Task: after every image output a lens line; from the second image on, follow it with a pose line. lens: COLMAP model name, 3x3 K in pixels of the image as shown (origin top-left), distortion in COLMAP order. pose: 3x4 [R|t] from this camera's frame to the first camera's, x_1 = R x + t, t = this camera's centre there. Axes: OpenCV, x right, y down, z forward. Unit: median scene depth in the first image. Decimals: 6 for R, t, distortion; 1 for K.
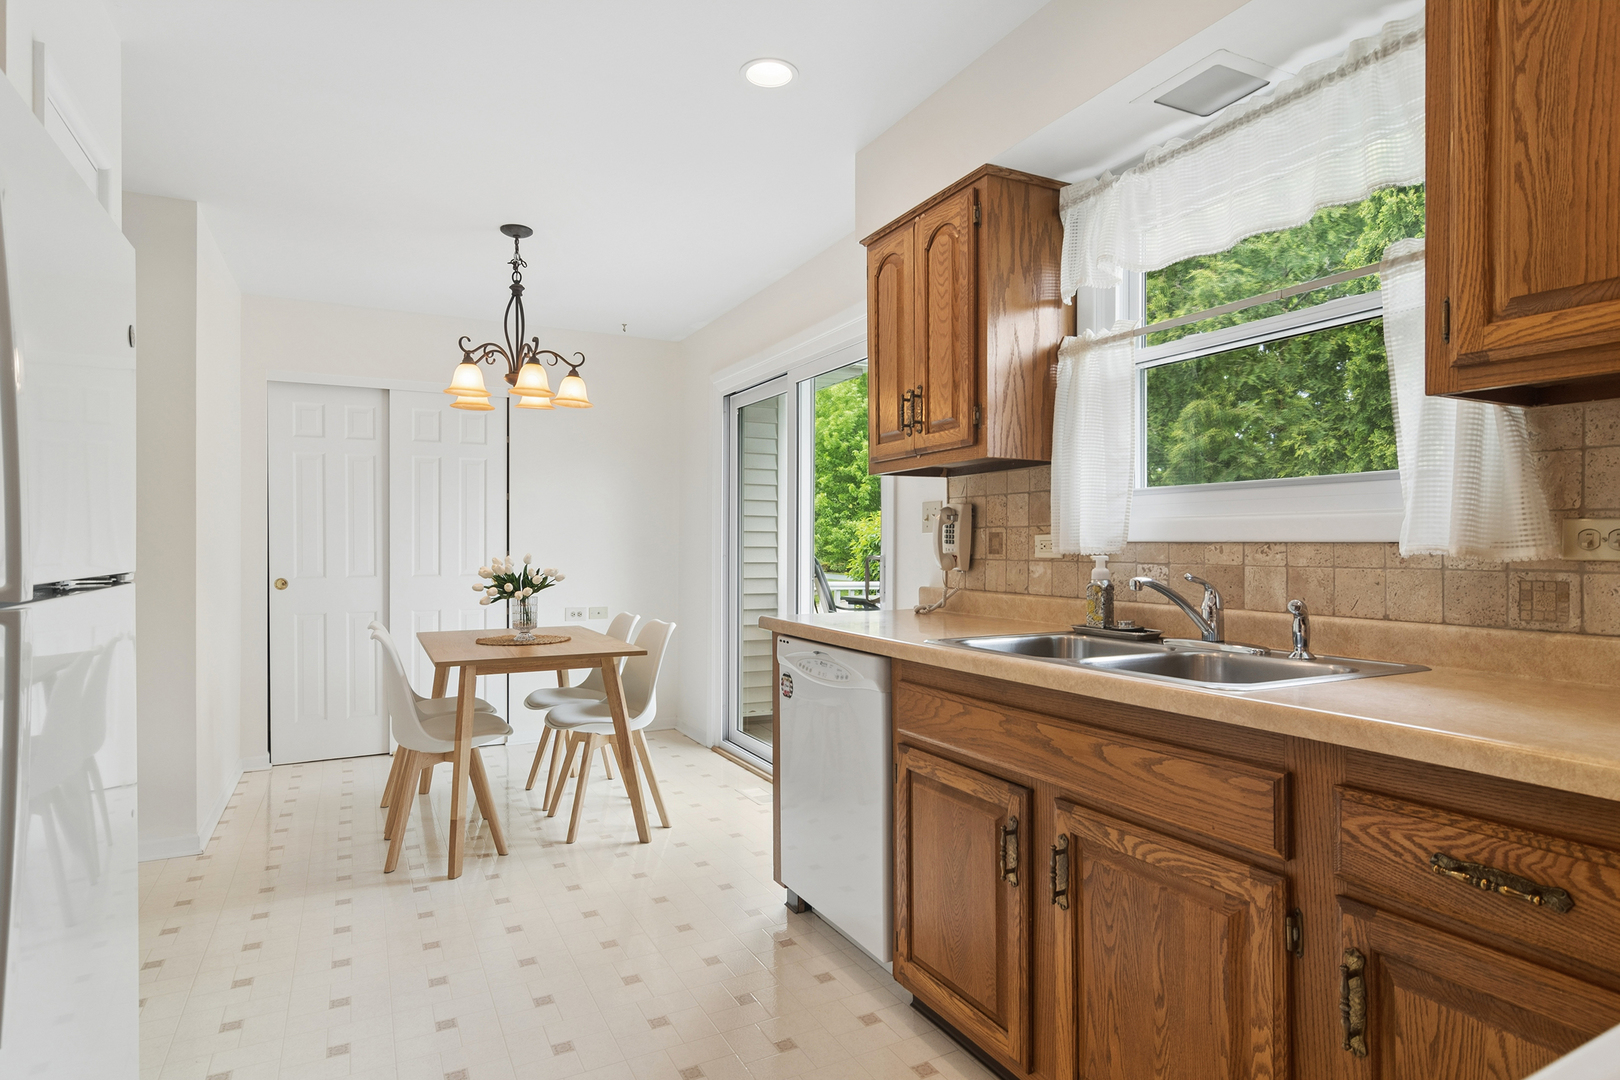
lens RADIAL K [[872.6, 0, 811.0], [0, 872.6, 542.8], [0, 0, 1]] dist [0.001442, -0.000211]
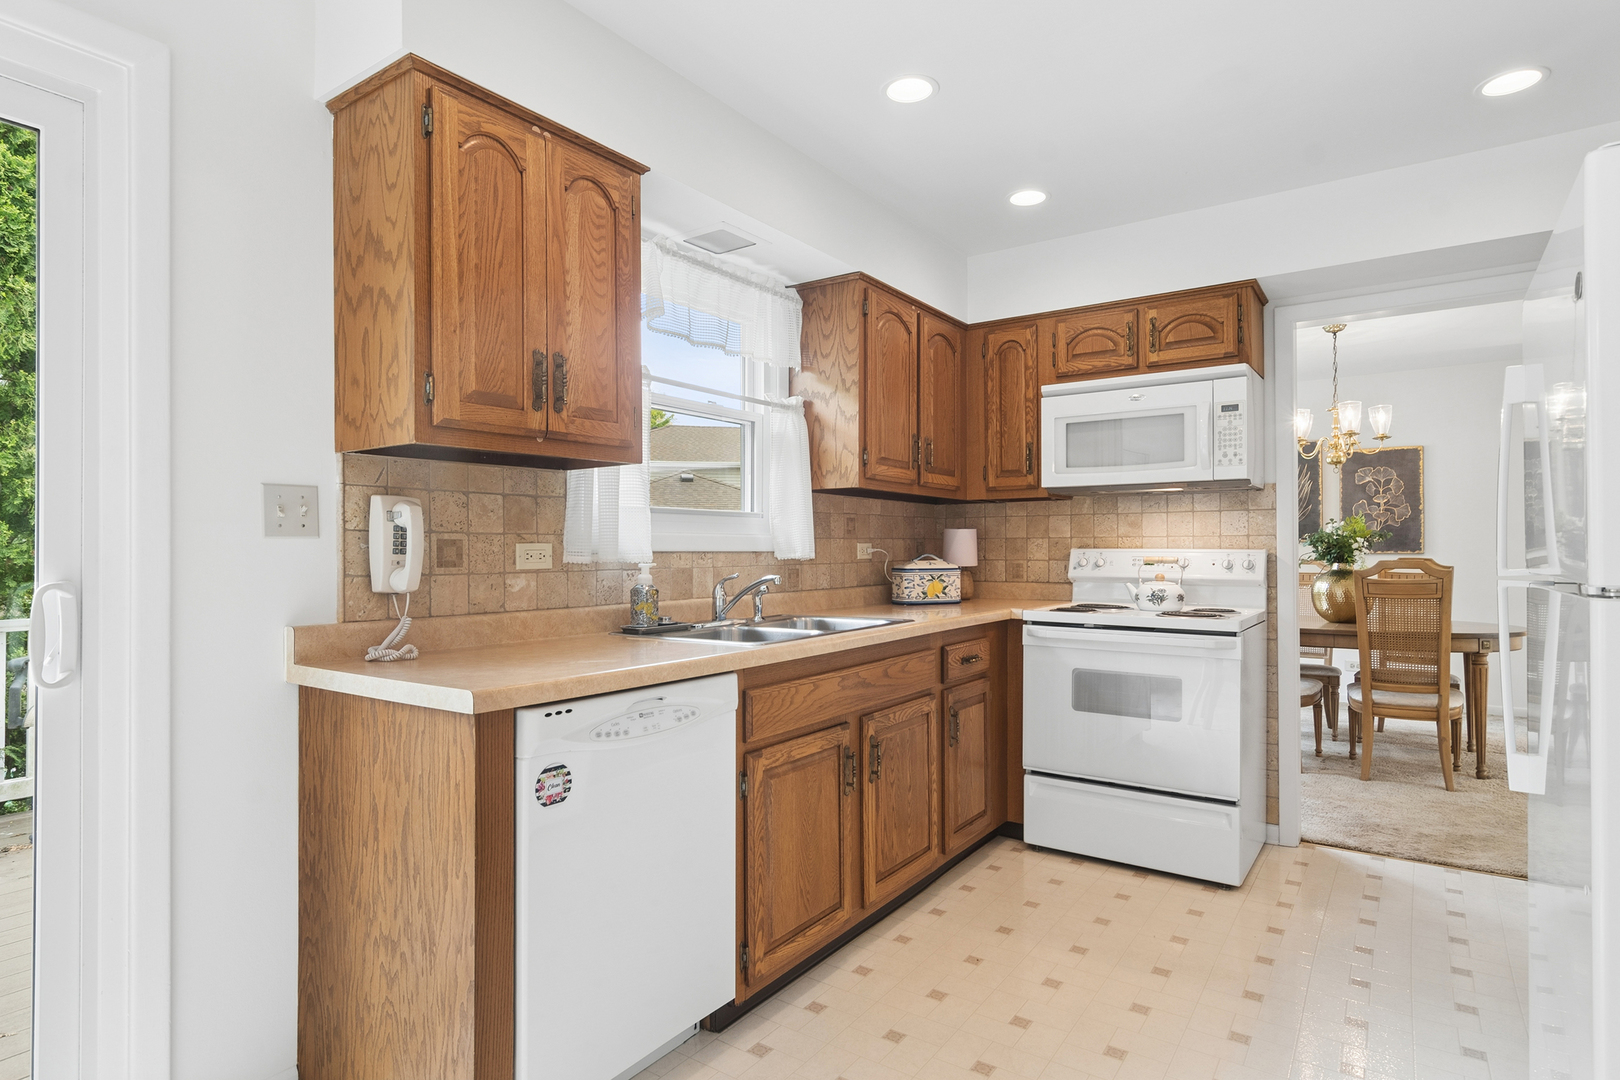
lens RADIAL K [[872.6, 0, 812.4], [0, 872.6, 543.9], [0, 0, 1]] dist [0.001442, -0.000211]
pose [[-0.463810, 0.012036, 0.885853, -0.830303], [0.005383, 0.999928, -0.010767, 0.003013], [-0.885918, -0.000226, -0.463842, 1.424255]]
